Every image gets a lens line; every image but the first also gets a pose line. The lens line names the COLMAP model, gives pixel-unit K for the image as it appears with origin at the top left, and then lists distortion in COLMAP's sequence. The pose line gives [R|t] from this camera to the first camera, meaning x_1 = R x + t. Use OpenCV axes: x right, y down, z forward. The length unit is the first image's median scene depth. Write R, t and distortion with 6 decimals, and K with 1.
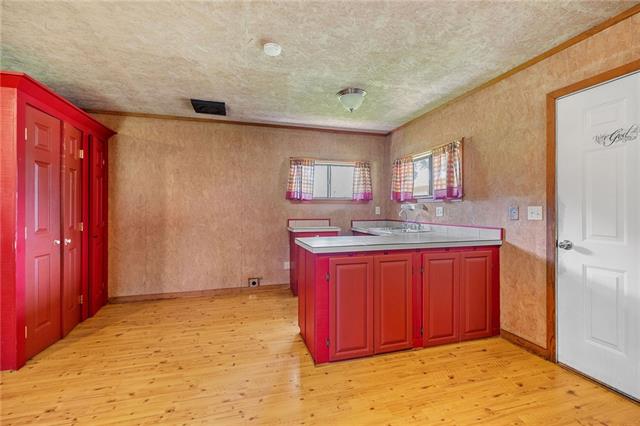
lens RADIAL K [[270.8, 0, 315.1], [0, 270.8, 208.9], [0, 0, 1]] dist [-0.008616, -0.000243]
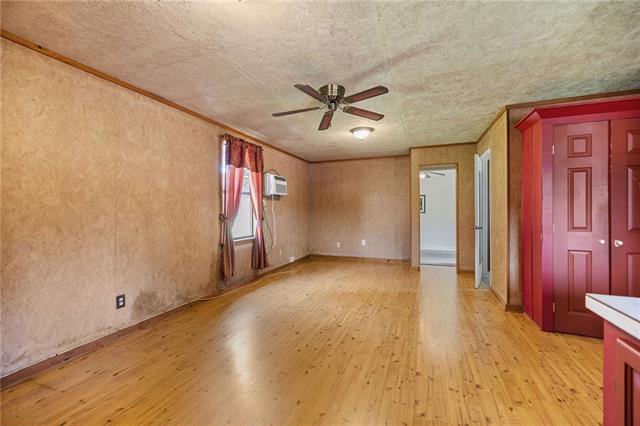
lens RADIAL K [[270.8, 0, 314.8], [0, 270.8, 210.7], [0, 0, 1]] dist [-0.008616, -0.000243]
pose [[-0.615680, 0.003637, -0.787988, 0.430535], [0.006019, 0.999982, -0.000088, -0.001118], [0.787973, -0.004797, -0.615691, 0.632792]]
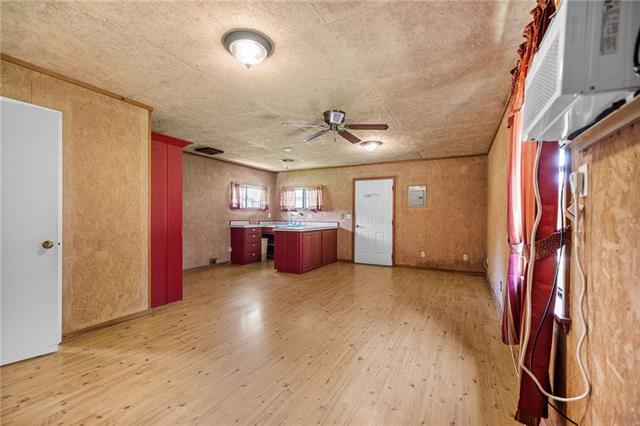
lens RADIAL K [[270.8, 0, 318.5], [0, 270.8, 218.3], [0, 0, 1]] dist [-0.008616, -0.000243]
pose [[0.697198, -0.002252, 0.716876, -1.275913], [-0.008246, 0.999904, 0.011160, 0.003773], [-0.716832, -0.013692, 0.697112, -0.699702]]
